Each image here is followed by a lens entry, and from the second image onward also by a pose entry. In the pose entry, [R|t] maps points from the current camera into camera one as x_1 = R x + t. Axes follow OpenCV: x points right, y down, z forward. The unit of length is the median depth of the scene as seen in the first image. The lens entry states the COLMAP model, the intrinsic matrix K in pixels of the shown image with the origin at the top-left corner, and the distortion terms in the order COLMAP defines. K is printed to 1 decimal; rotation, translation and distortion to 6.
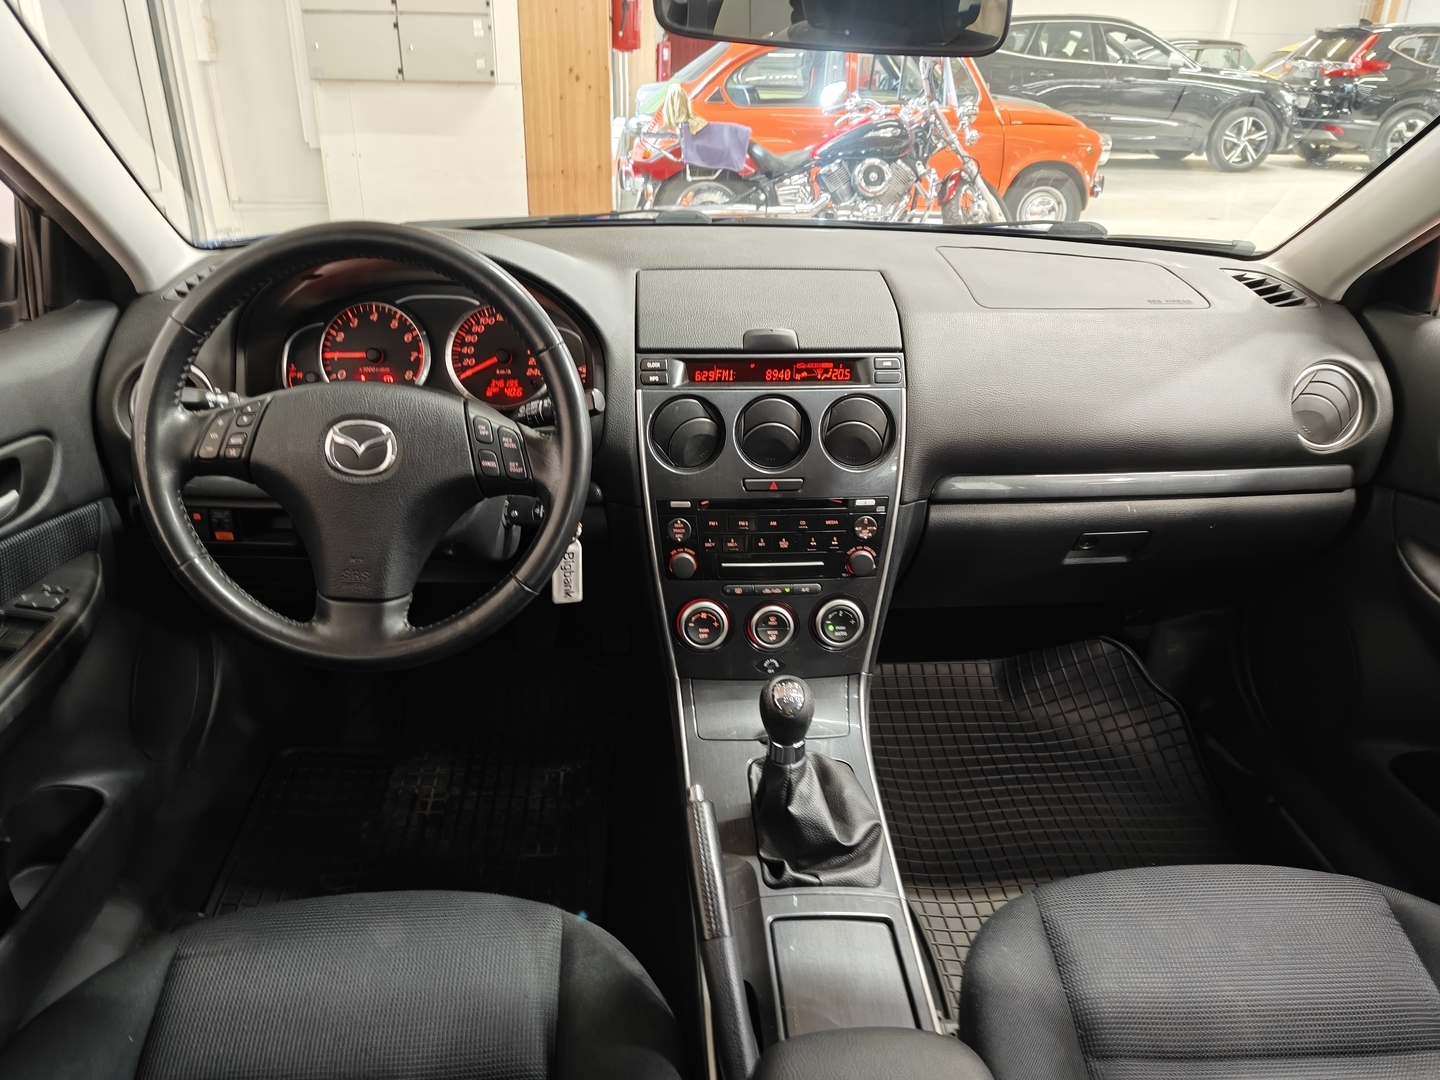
lens RADIAL K [[1003.4, 0, 724.2], [0, 1003.4, 536.2], [0, 0, 1]] dist [0.016633, -0.020445]
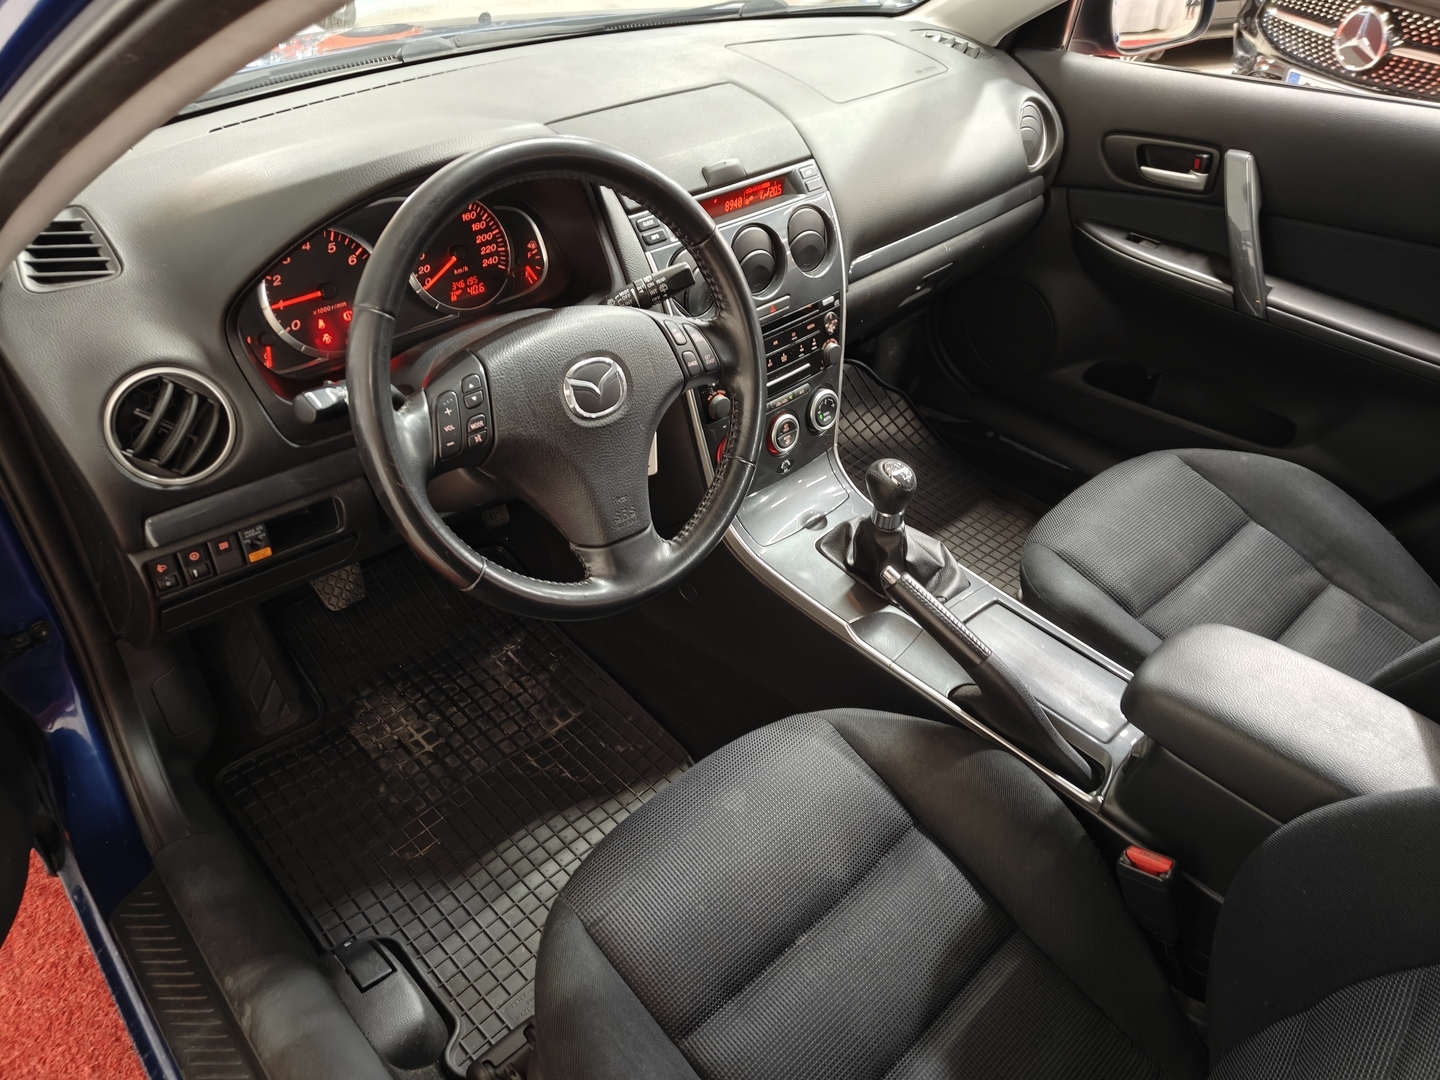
lens RADIAL K [[1003.4, 0, 717.7], [0, 1003.4, 540.0], [0, 0, 1]] dist [0.016633, -0.020445]
pose [[0.771772, -0.396057, 0.497501, -0.625655], [0.267365, 0.911948, 0.311233, -0.172729], [-0.576962, -0.107187, 0.809707, 0.114879]]
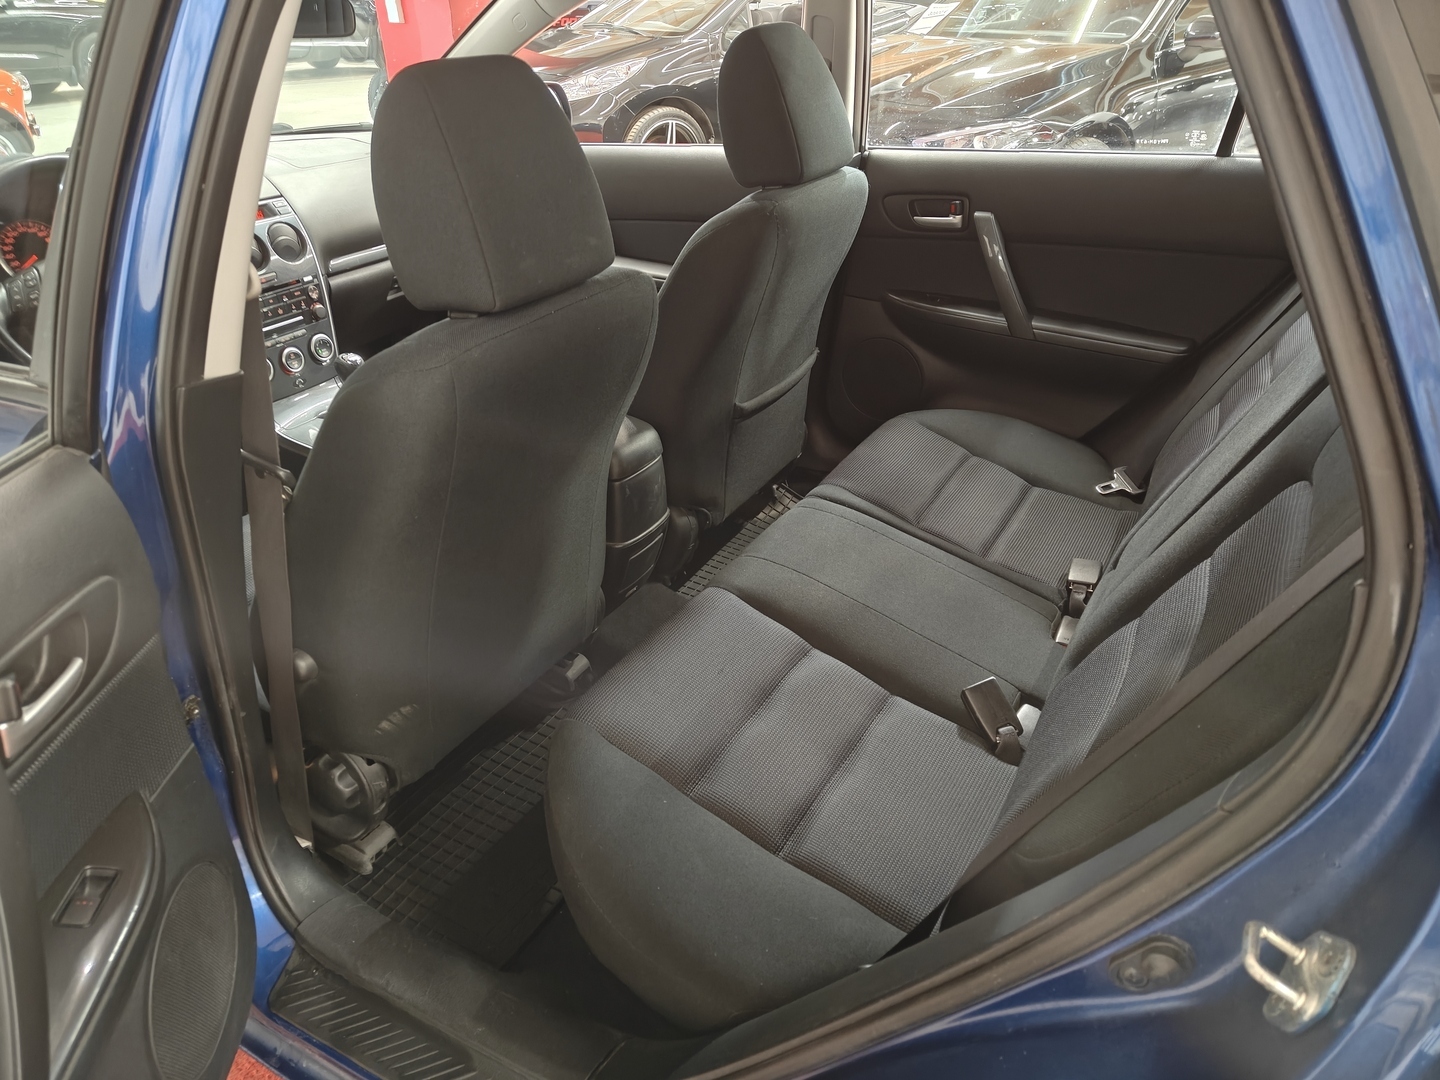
lens RADIAL K [[1003.4, 0, 726.2], [0, 1003.4, 536.9], [0, 0, 1]] dist [0.016633, -0.020445]
pose [[0.550990, -0.425864, 0.717670, -0.962224], [0.376621, 0.894324, 0.241540, 0.233447], [-0.744693, 0.137203, 0.653152, -0.720719]]
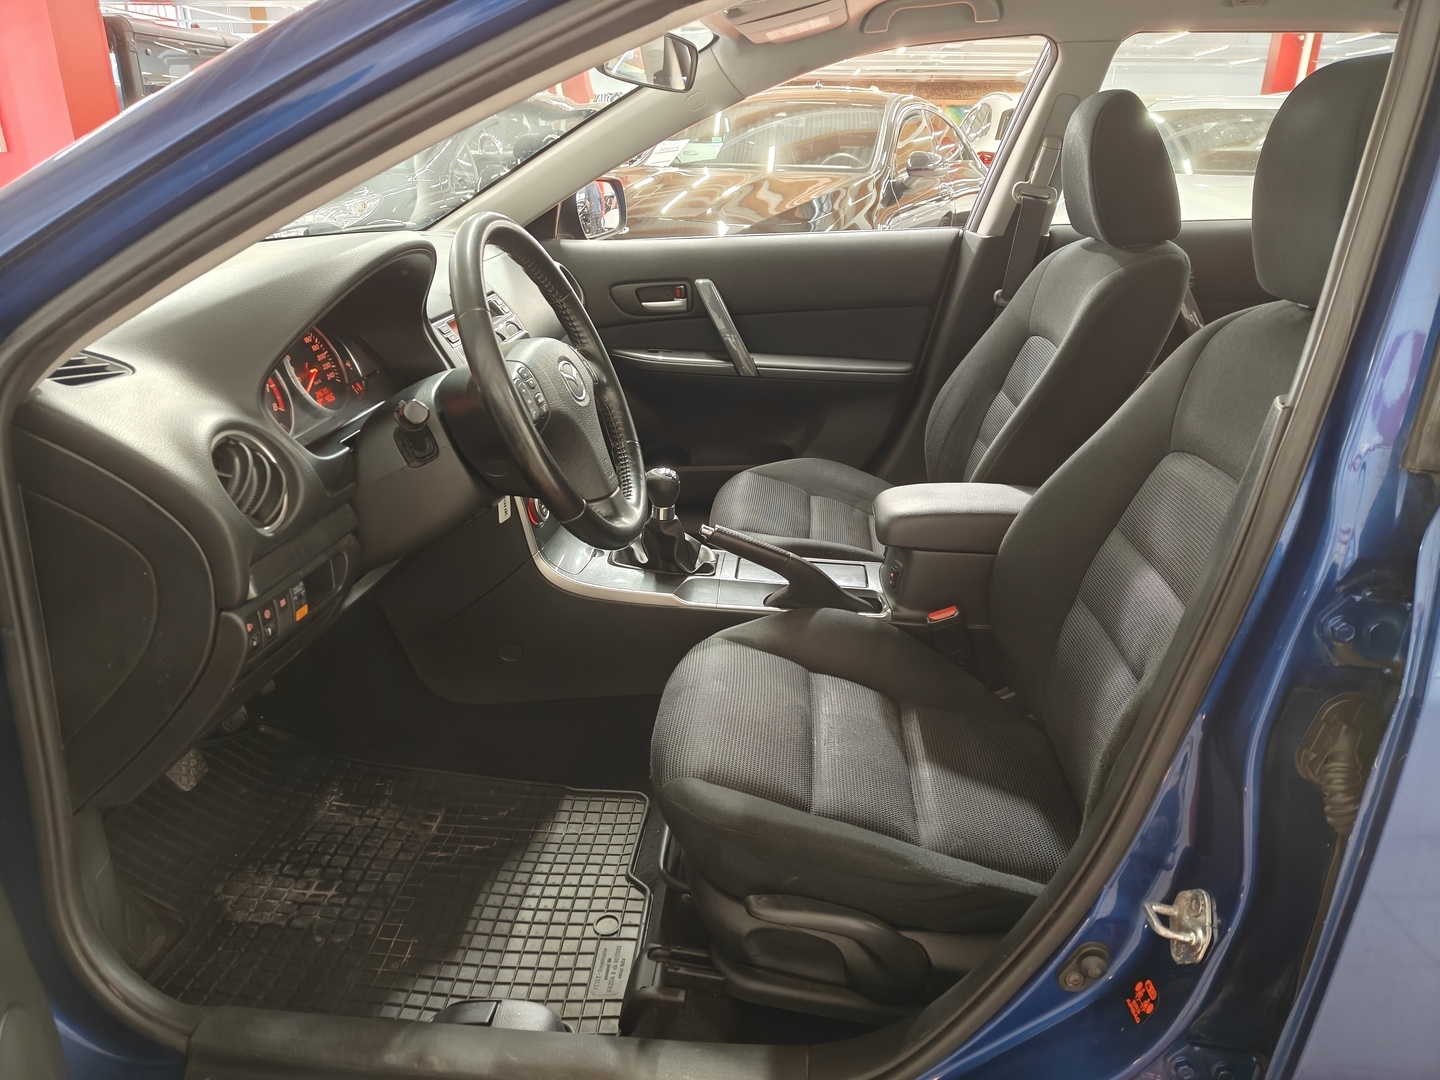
lens RADIAL K [[1003.4, 0, 717.1], [0, 1003.4, 548.6], [0, 0, 1]] dist [0.016633, -0.020445]
pose [[0.146869, -0.383975, 0.911588, -1.249095], [0.412238, 0.861495, 0.296457, -0.163394], [-0.899160, 0.332251, 0.284816, 0.414508]]
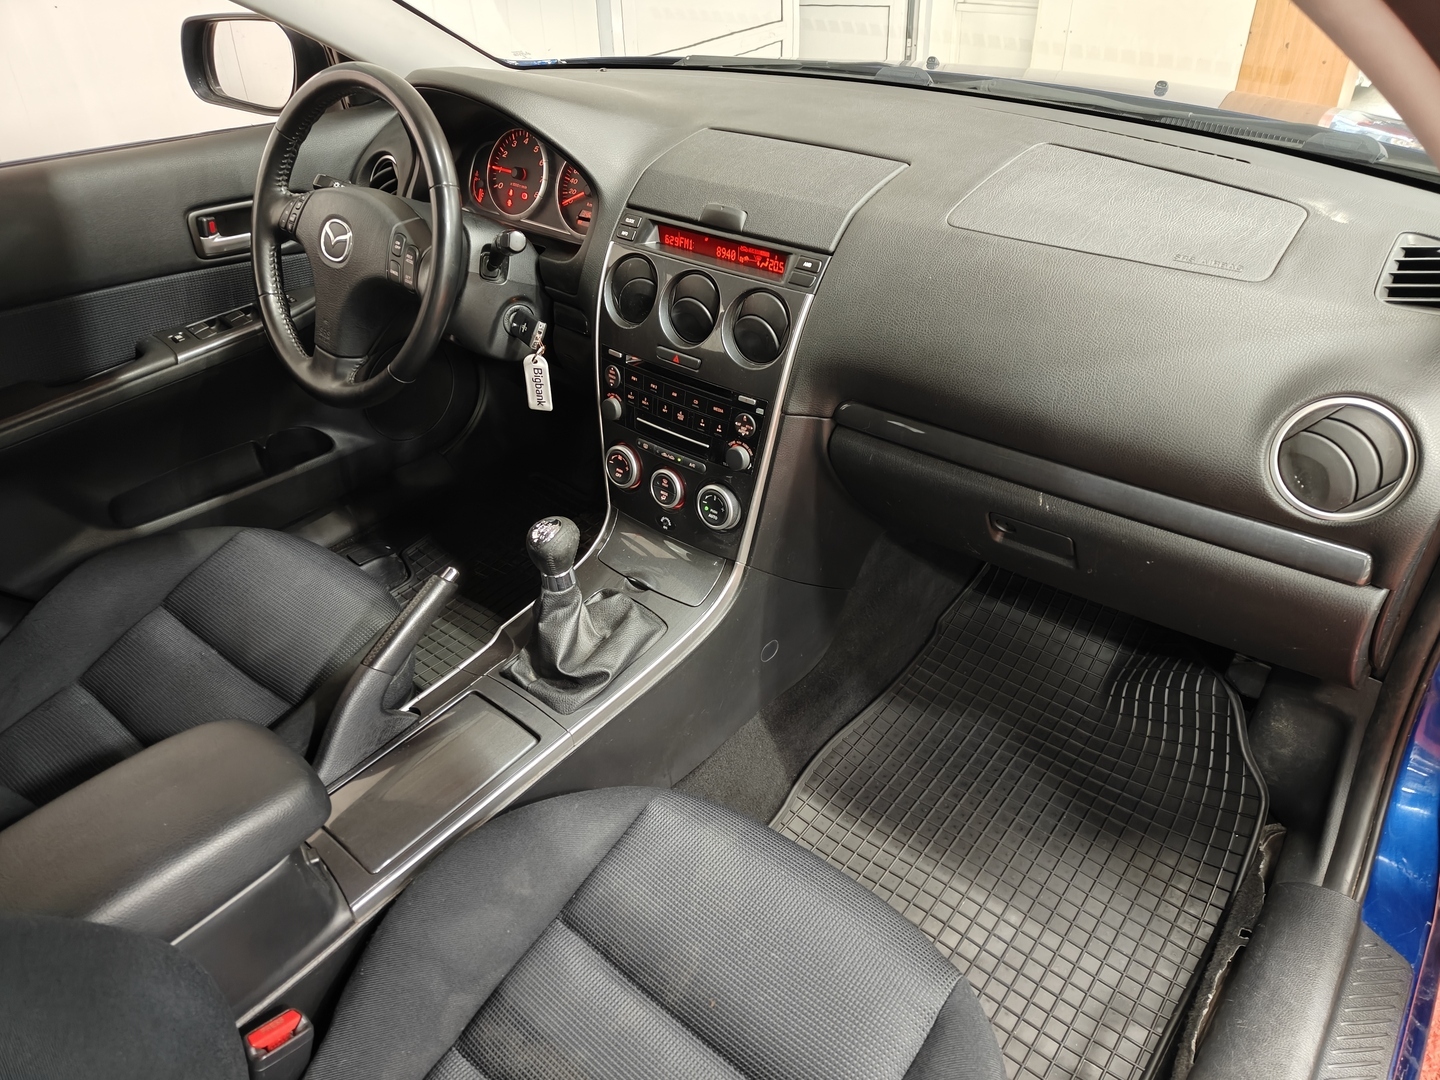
lens RADIAL K [[1003.4, 0, 730.1], [0, 1003.4, 548.2], [0, 0, 1]] dist [0.016633, -0.020445]
pose [[0.728118, 0.367862, -0.578378, 0.750001], [-0.256459, 0.928708, 0.267825, -0.157554], [0.635667, -0.046678, 0.770551, 0.210597]]
